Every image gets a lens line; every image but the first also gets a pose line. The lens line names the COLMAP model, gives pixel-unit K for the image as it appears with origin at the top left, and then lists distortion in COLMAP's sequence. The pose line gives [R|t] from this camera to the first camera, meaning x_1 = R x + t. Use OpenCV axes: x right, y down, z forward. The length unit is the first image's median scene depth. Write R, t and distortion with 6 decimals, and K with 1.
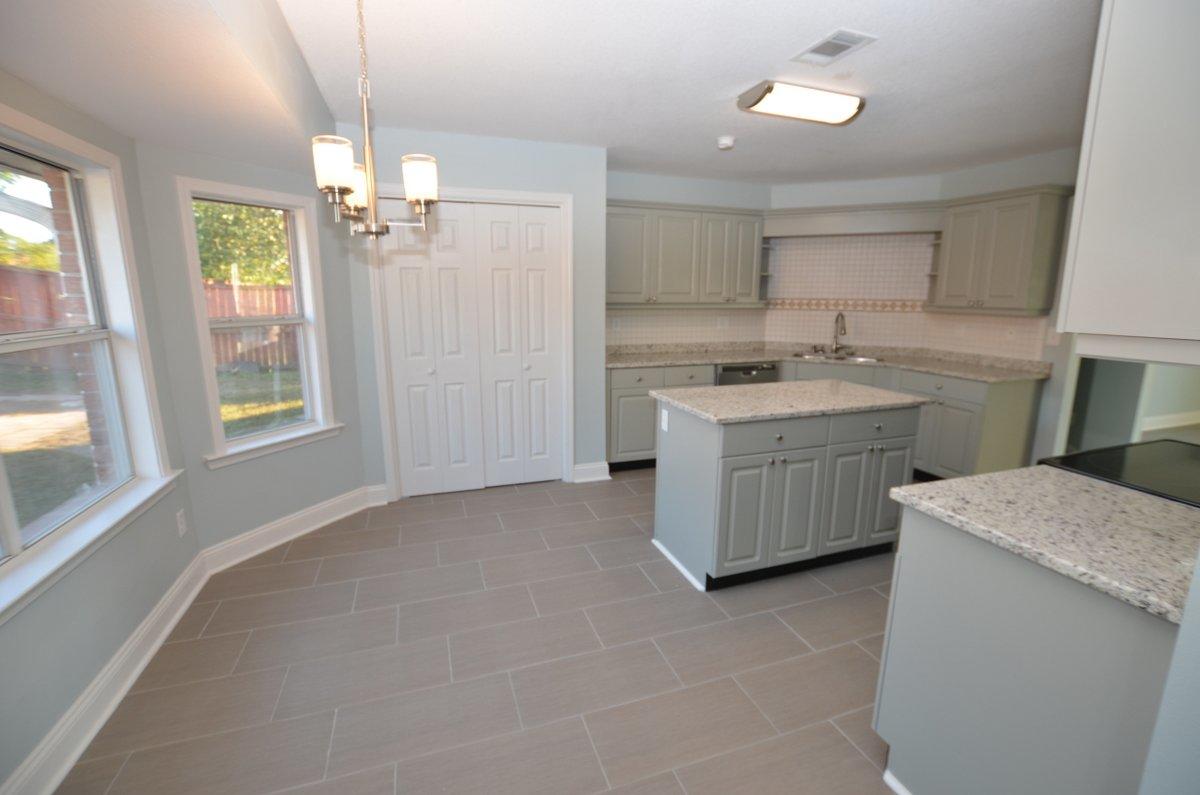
lens RADIAL K [[530.4, 0, 606.2], [0, 530.4, 395.8], [0, 0, 1]] dist [-0.037905, 0.011178]
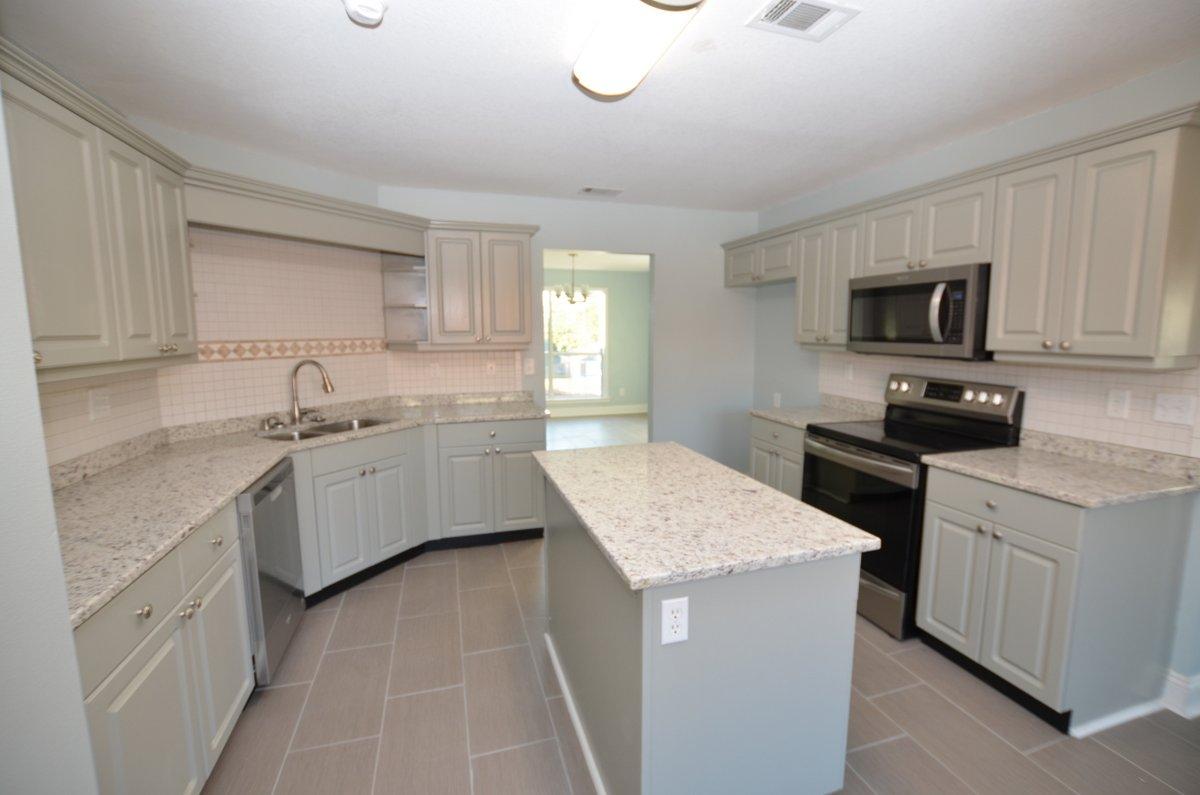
lens RADIAL K [[527.1, 0, 600.0], [0, 527.1, 397.5], [0, 0, 1]] dist [-0.066510, 0.000104]
pose [[0.051143, -0.124034, 0.990959, -0.165132], [0.201952, 0.973043, 0.111369, -0.110812], [-0.978059, 0.194430, 0.074813, 0.609618]]
